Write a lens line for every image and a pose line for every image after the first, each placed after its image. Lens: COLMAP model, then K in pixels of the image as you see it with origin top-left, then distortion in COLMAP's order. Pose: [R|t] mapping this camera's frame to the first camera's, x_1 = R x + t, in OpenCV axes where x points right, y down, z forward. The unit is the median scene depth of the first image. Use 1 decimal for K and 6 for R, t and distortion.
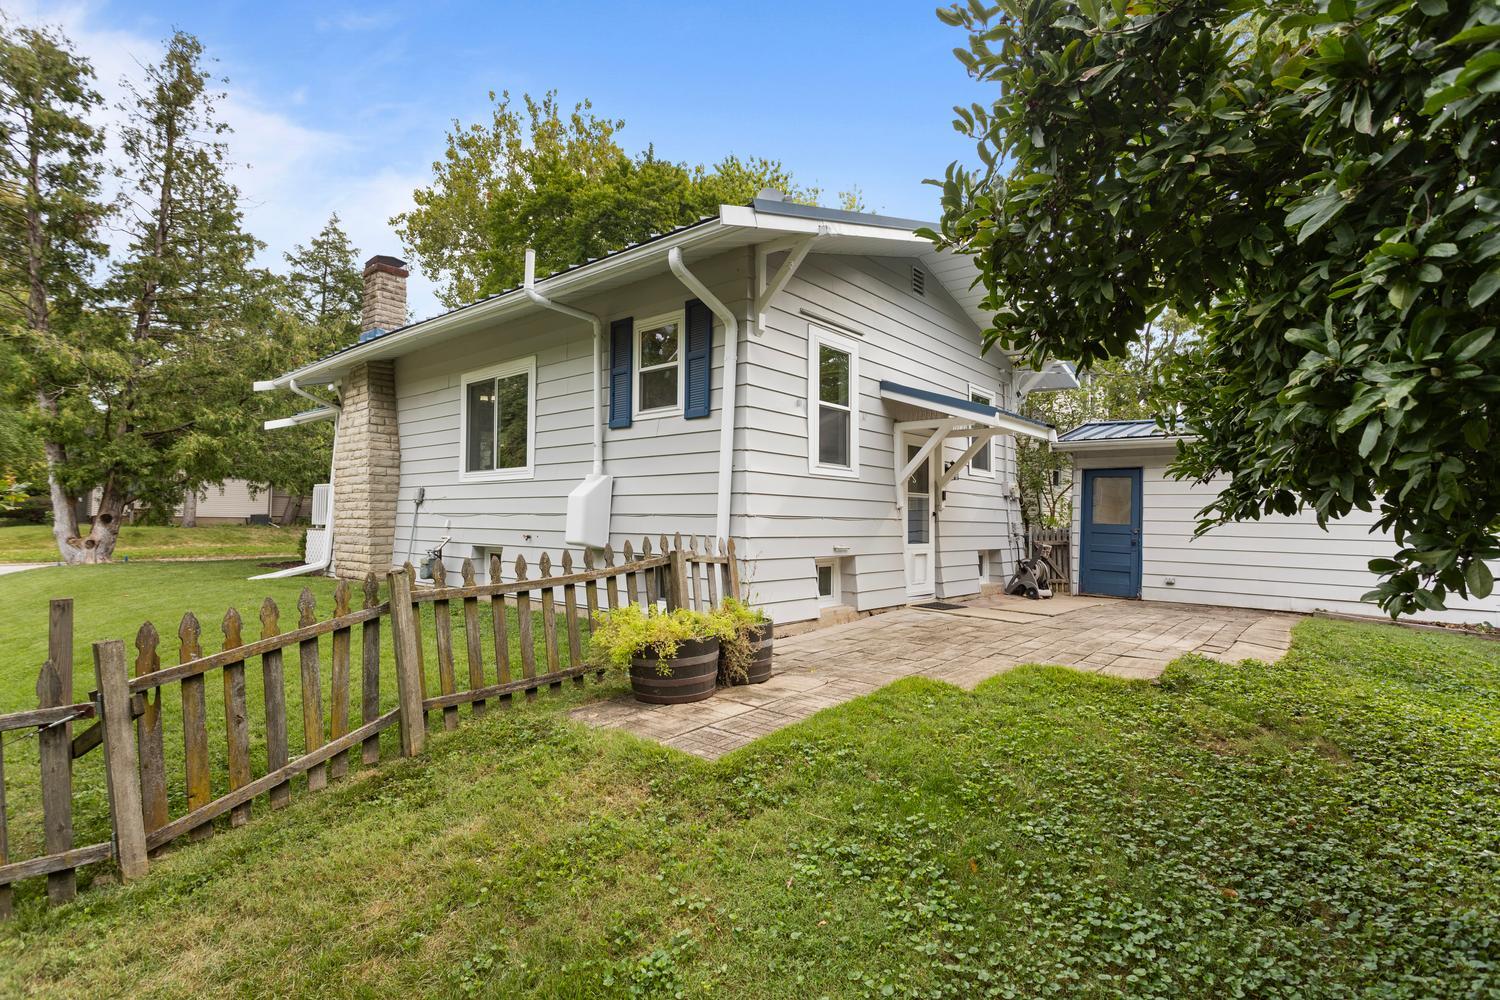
lens RADIAL K [[719.7, 0, 755.1], [0, 719.7, 510.7], [0, 0, 1]] dist [-0.000875, 0.002067]
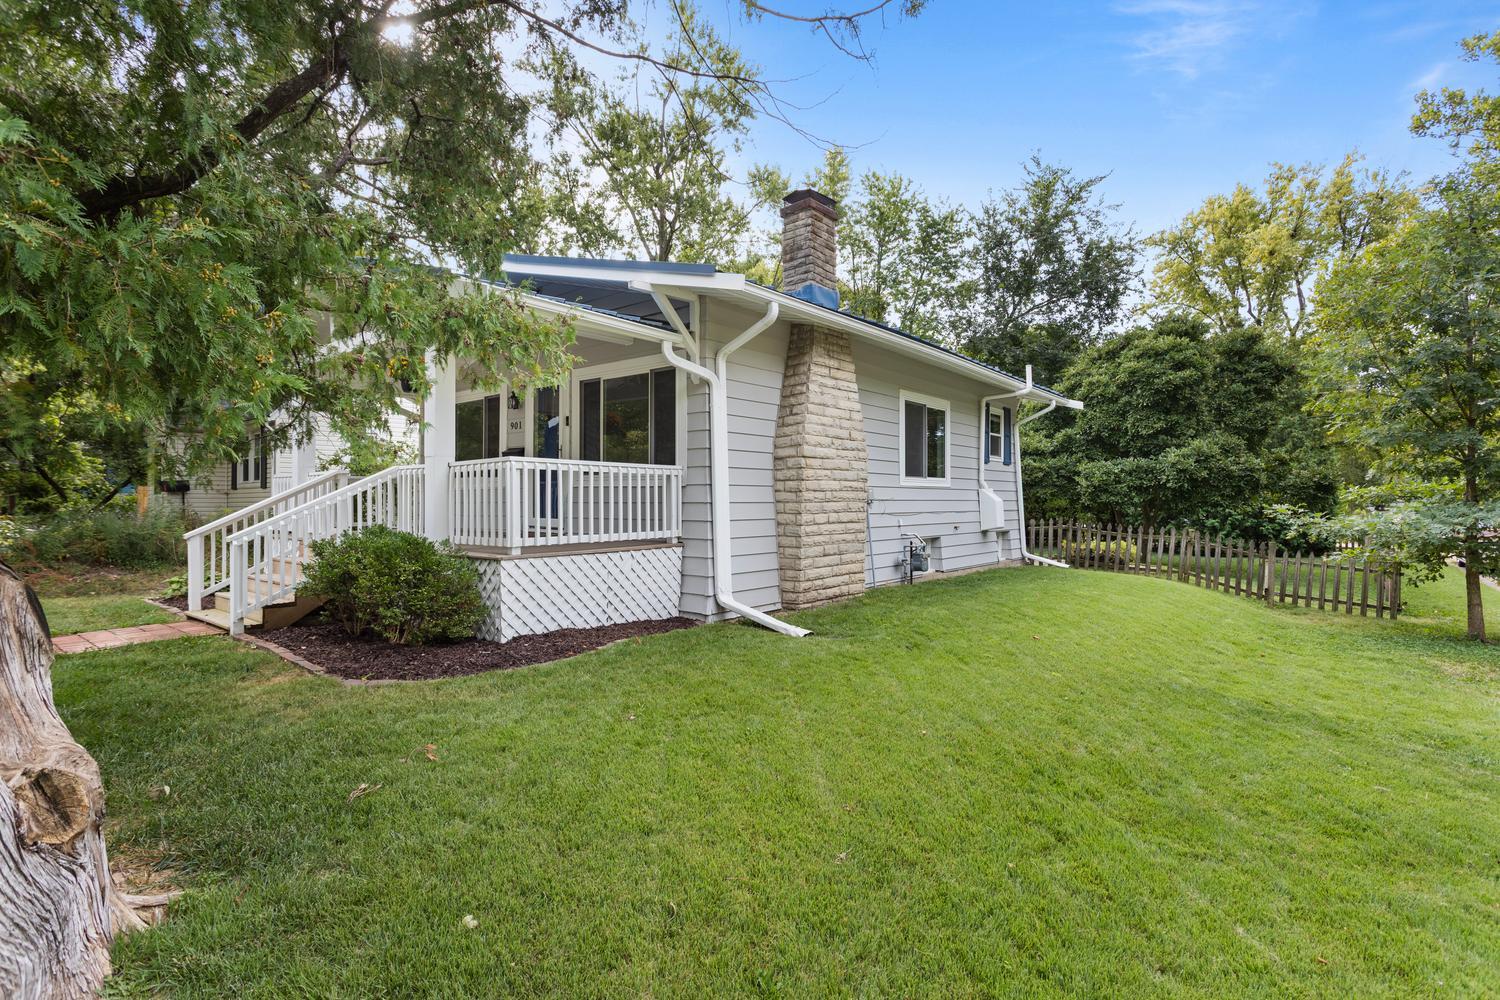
lens RADIAL K [[719.7, 0, 764.1], [0, 719.7, 501.9], [0, 0, 1]] dist [-0.000875, 0.002067]
pose [[-0.034124, -0.008678, 0.999380, -1.595513], [-0.010718, 0.999908, 0.008316, -0.021198], [-0.999360, -0.010427, -0.034214, 1.308527]]
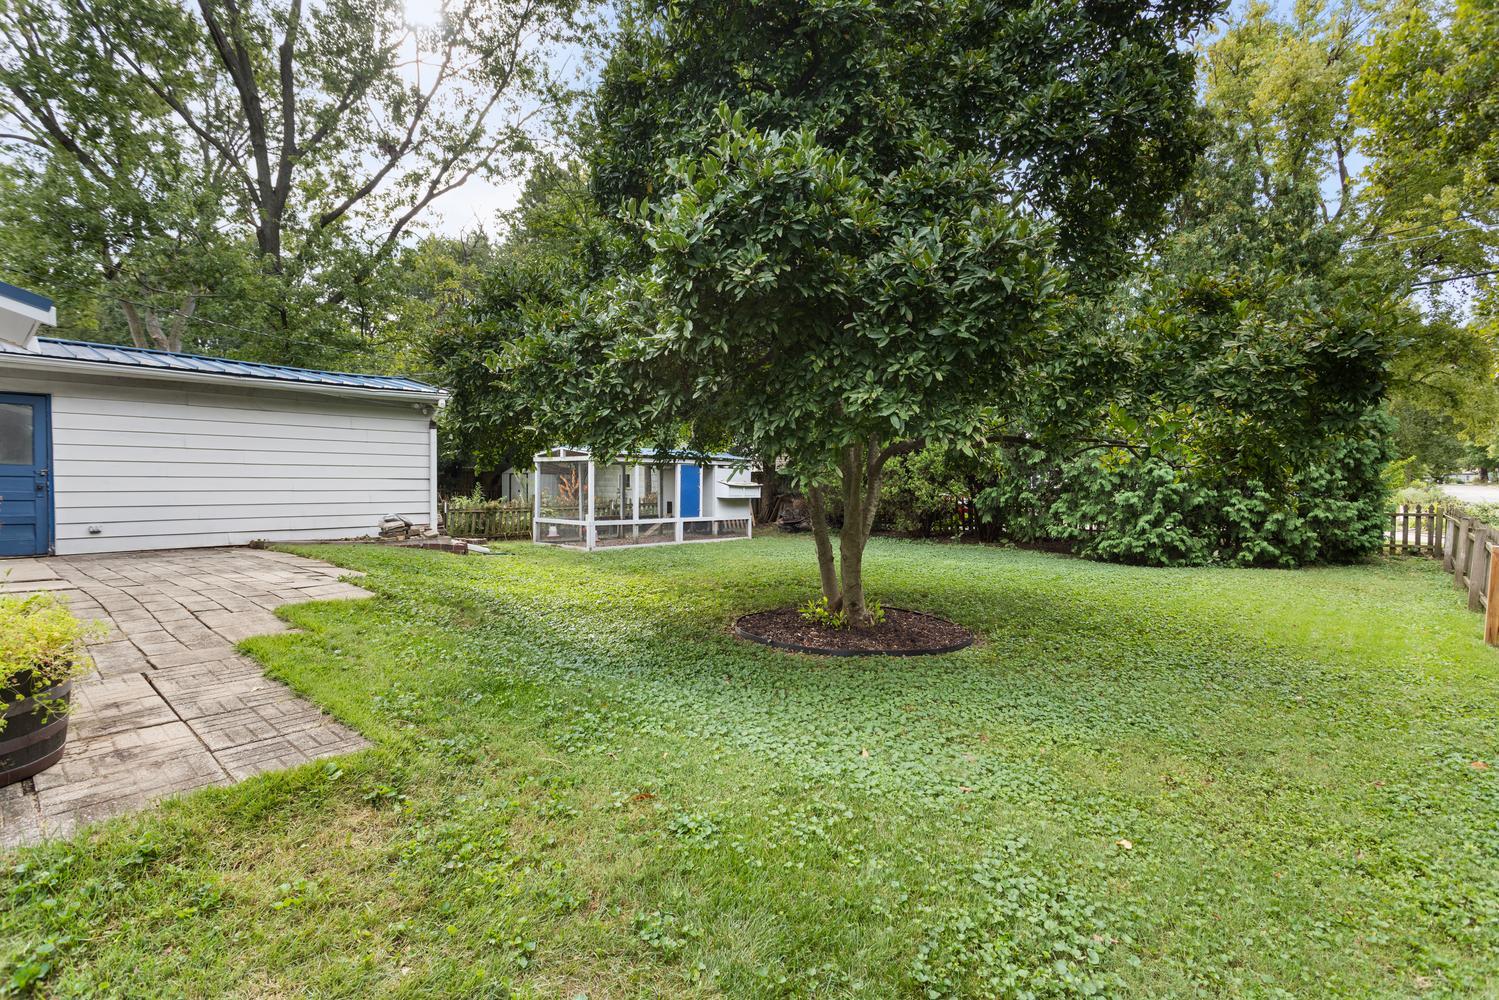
lens RADIAL K [[719.3, 0, 744.6], [0, 719.3, 490.7], [0, 0, 1]] dist [-0.000875, 0.002067]
pose [[0.025607, -0.032289, 0.999150, -0.350896], [-0.014042, 0.999368, 0.032656, 0.014694], [-0.999573, -0.014867, 0.025138, 0.244296]]
